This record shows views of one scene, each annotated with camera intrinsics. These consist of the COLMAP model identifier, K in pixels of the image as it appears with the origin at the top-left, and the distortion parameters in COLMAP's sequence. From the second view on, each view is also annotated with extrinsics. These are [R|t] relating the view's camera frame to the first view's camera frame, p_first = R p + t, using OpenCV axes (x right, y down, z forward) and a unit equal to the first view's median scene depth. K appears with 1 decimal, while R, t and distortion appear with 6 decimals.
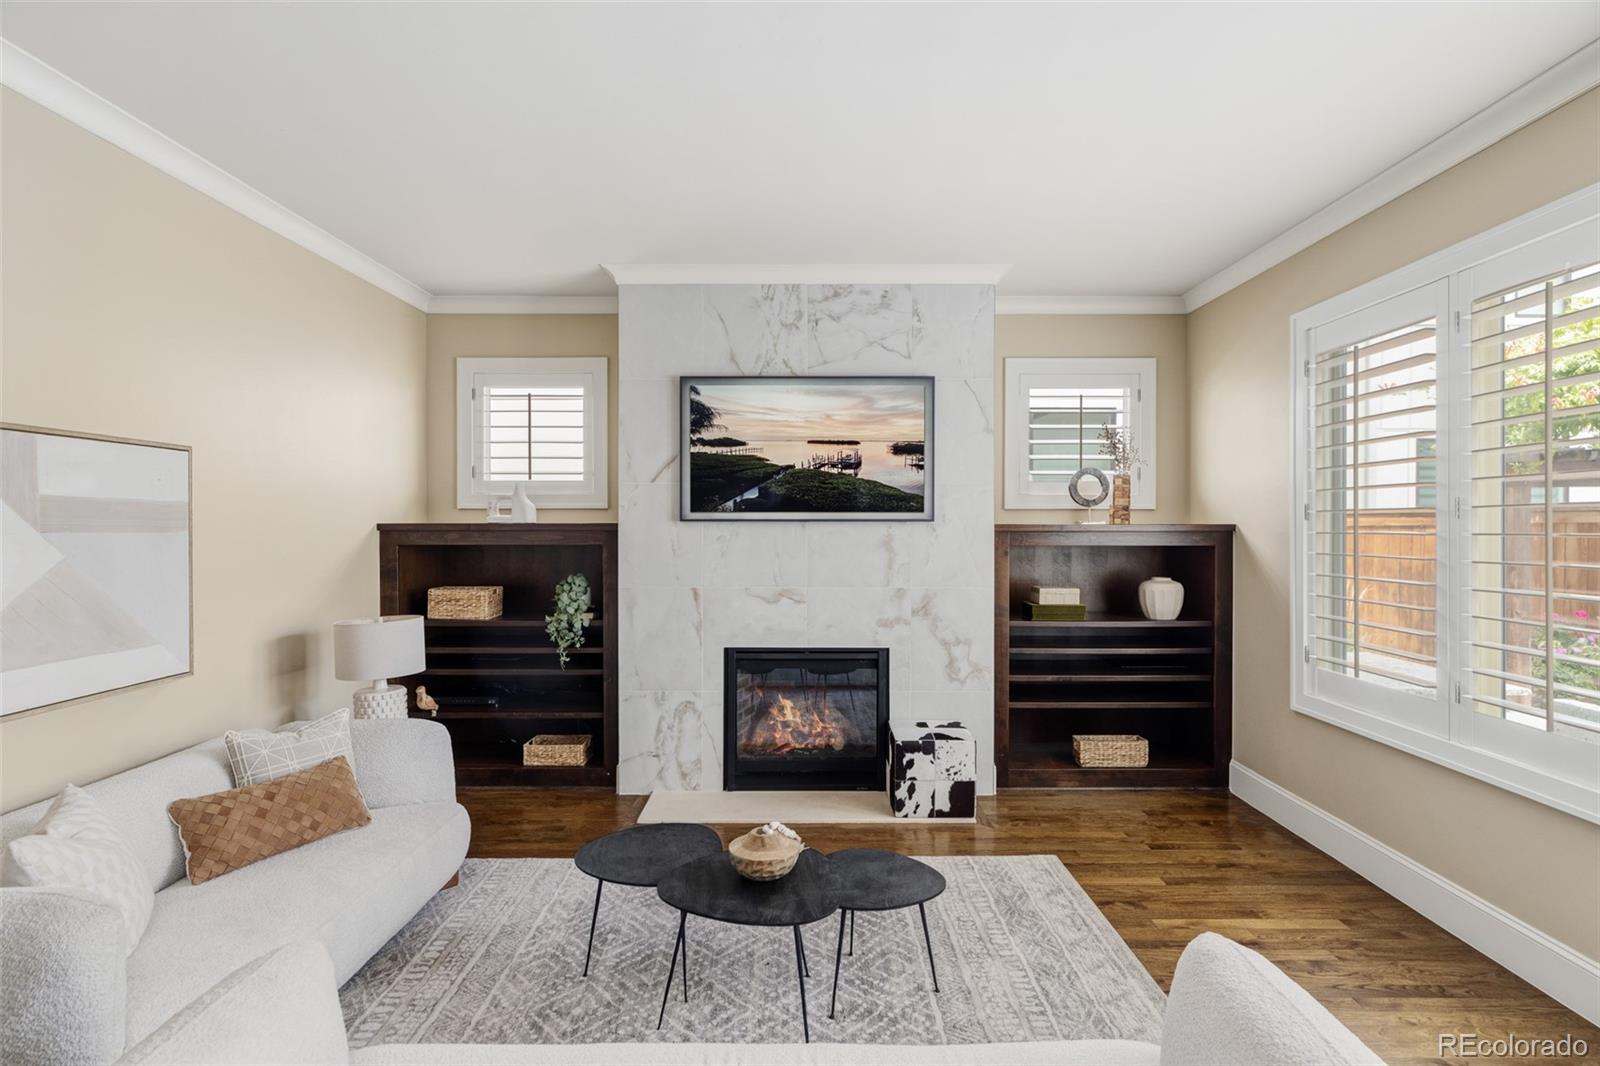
lens RADIAL K [[808.9, 0, 804.2], [0, 808.9, 536.6], [0, 0, 1]] dist [-0.001191, 0.000097]
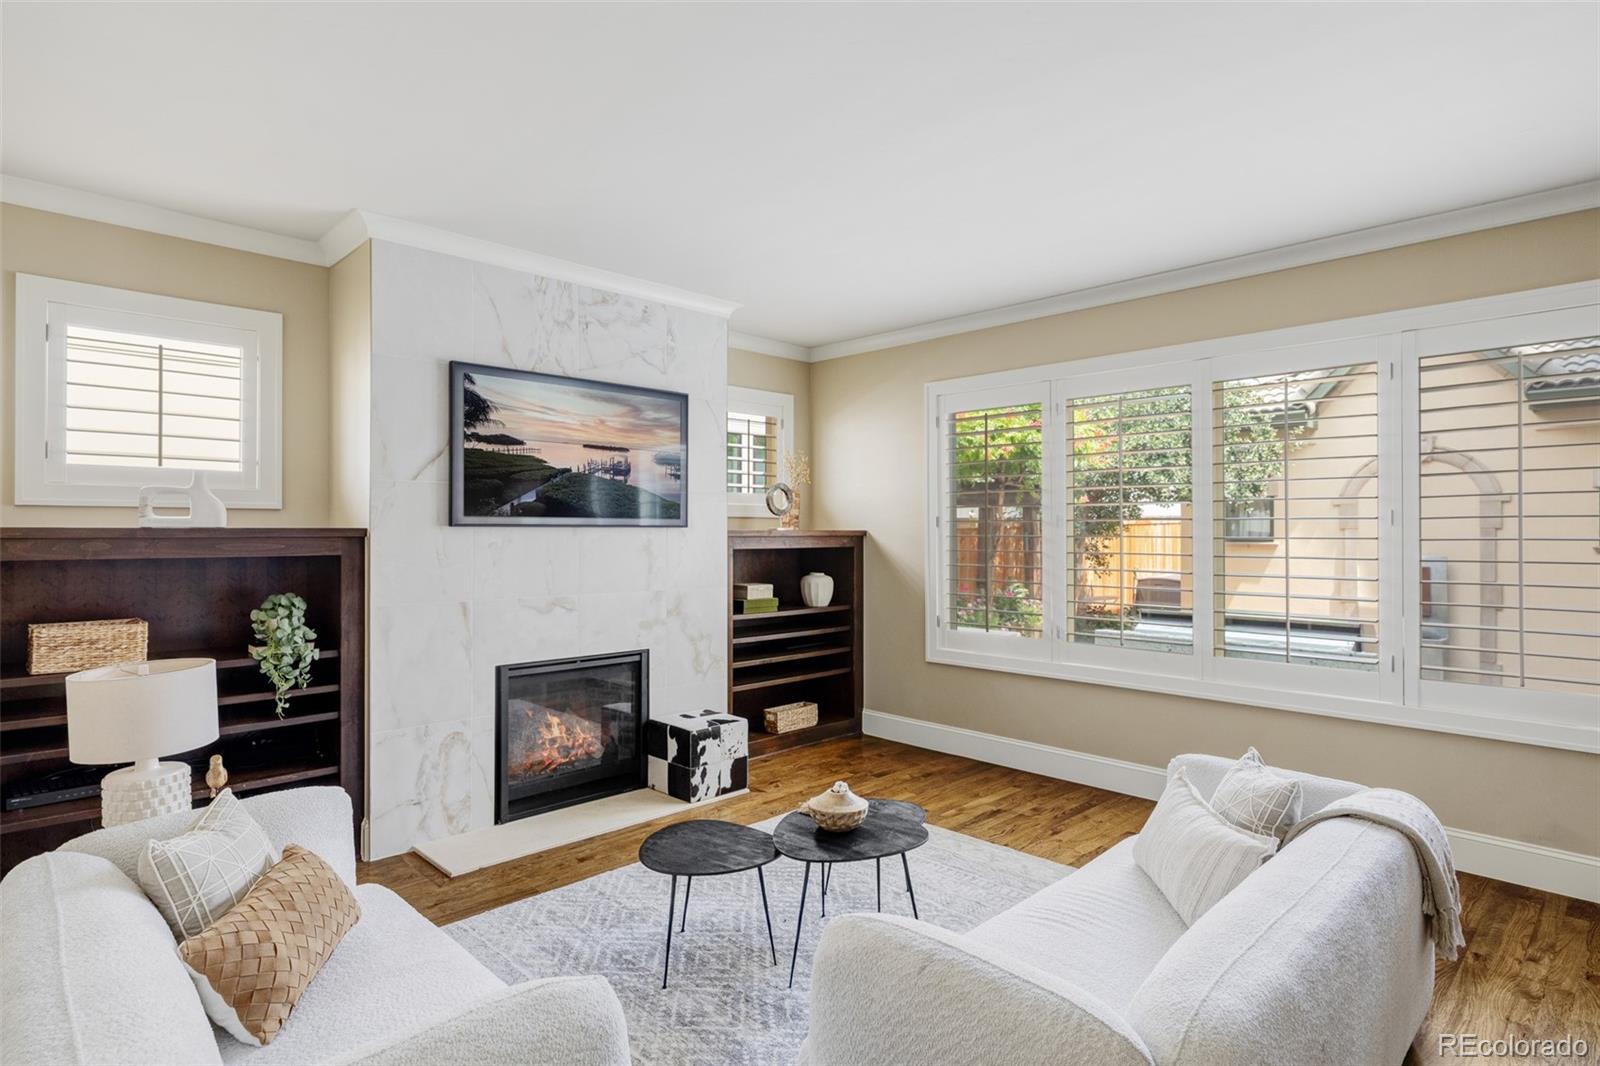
lens RADIAL K [[851.6, 0, 803.7], [0, 851.6, 529.6], [0, 0, 1]] dist [0.003446, 0.000419]
pose [[0.710921, 0.001918, 0.703269, -0.527430], [0.008087, 0.999908, -0.010902, -0.002107], [-0.703225, 0.013438, 0.710840, 0.079441]]
